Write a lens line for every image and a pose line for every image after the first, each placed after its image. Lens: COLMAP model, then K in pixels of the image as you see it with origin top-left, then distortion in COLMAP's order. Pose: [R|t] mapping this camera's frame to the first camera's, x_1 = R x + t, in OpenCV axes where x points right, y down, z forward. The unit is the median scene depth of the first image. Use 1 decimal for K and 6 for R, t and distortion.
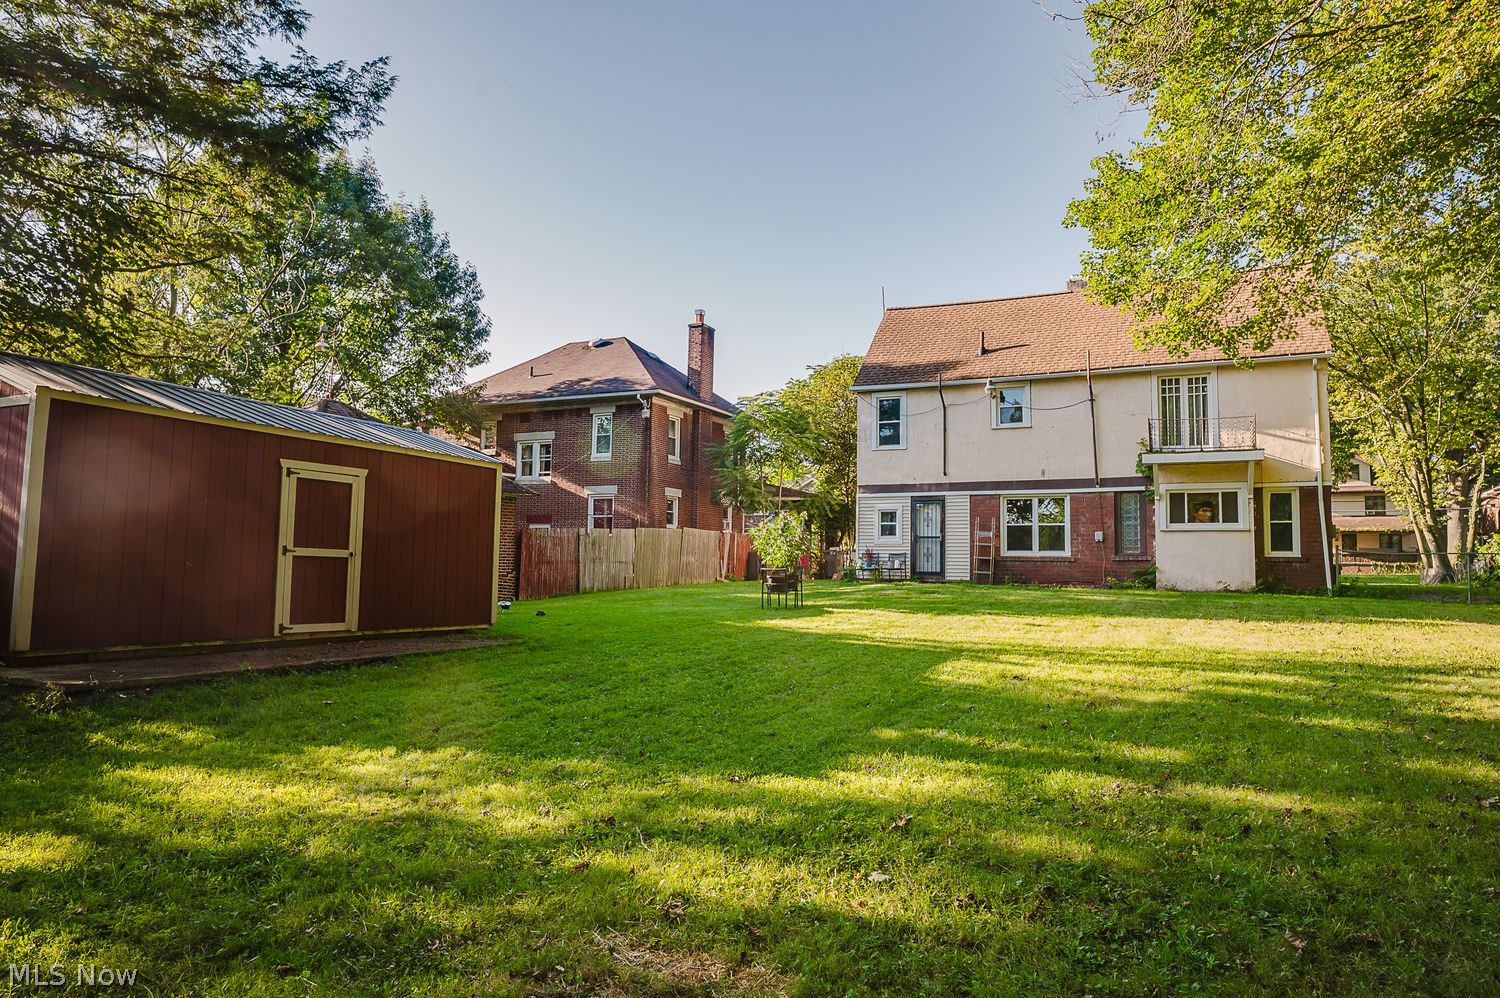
lens RADIAL K [[935.8, 0, 737.7], [0, 935.8, 499.1], [0, 0, 1]] dist [-0.051553, 0.051806]
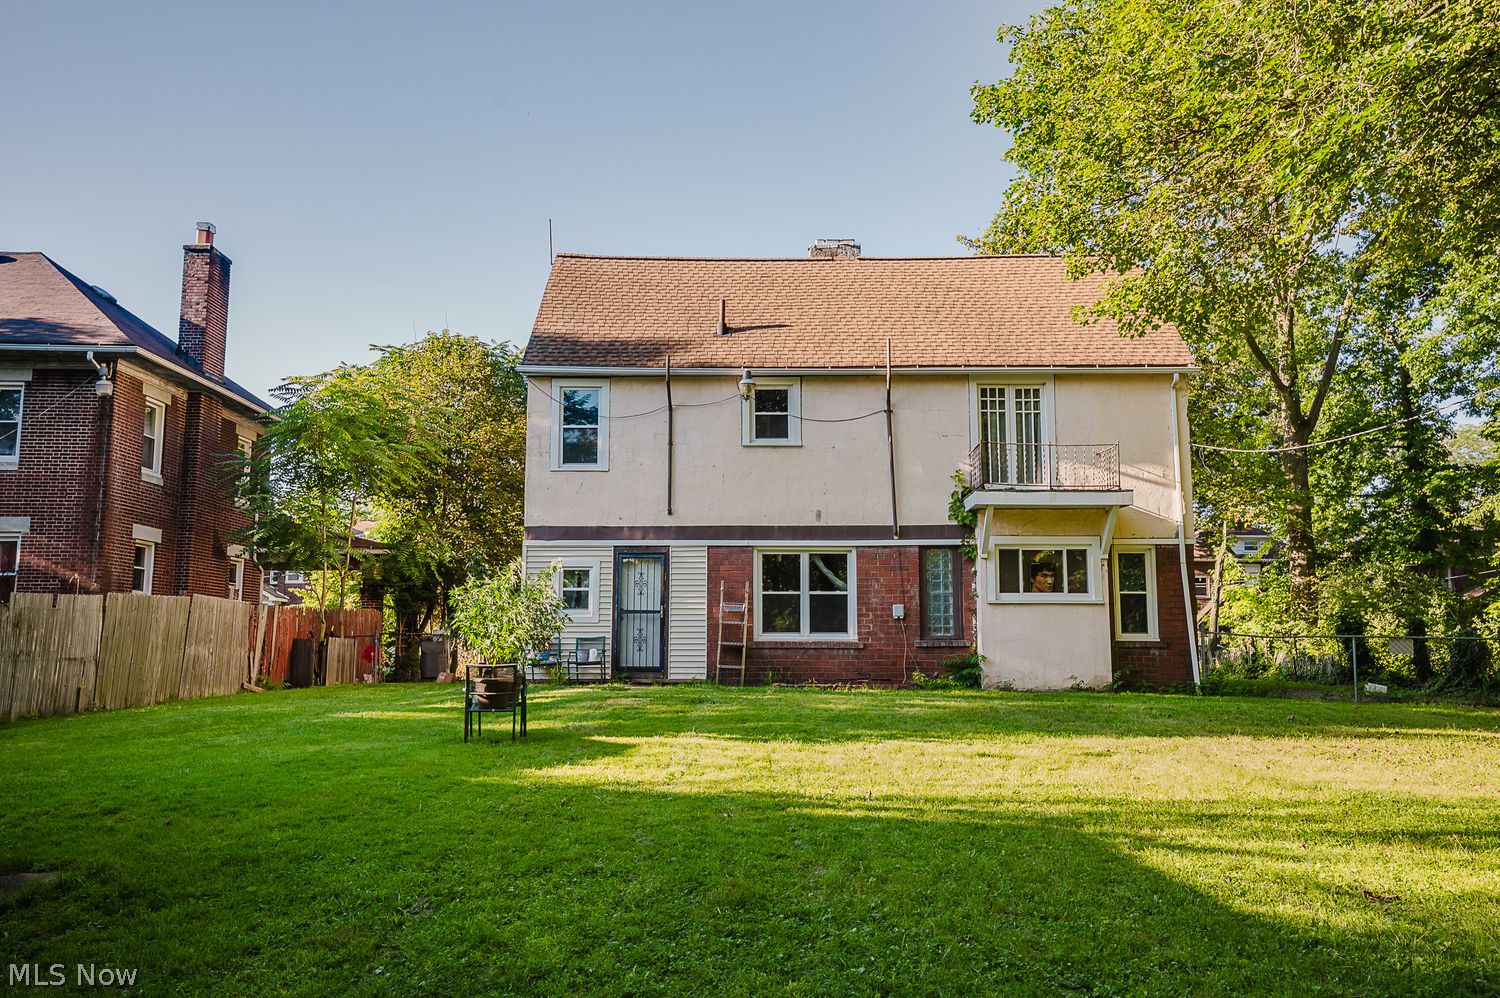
lens RADIAL K [[1247.1, 0, 750.0], [0, 1247.1, 499.0], [0, 0, 1]] dist [0.041994, 0.079918]
pose [[0.897895, 0.045016, 0.437901, -0.103233], [-0.020260, 0.997929, -0.061044, 0.015019], [-0.439742, 0.045939, 0.896948, 0.210407]]
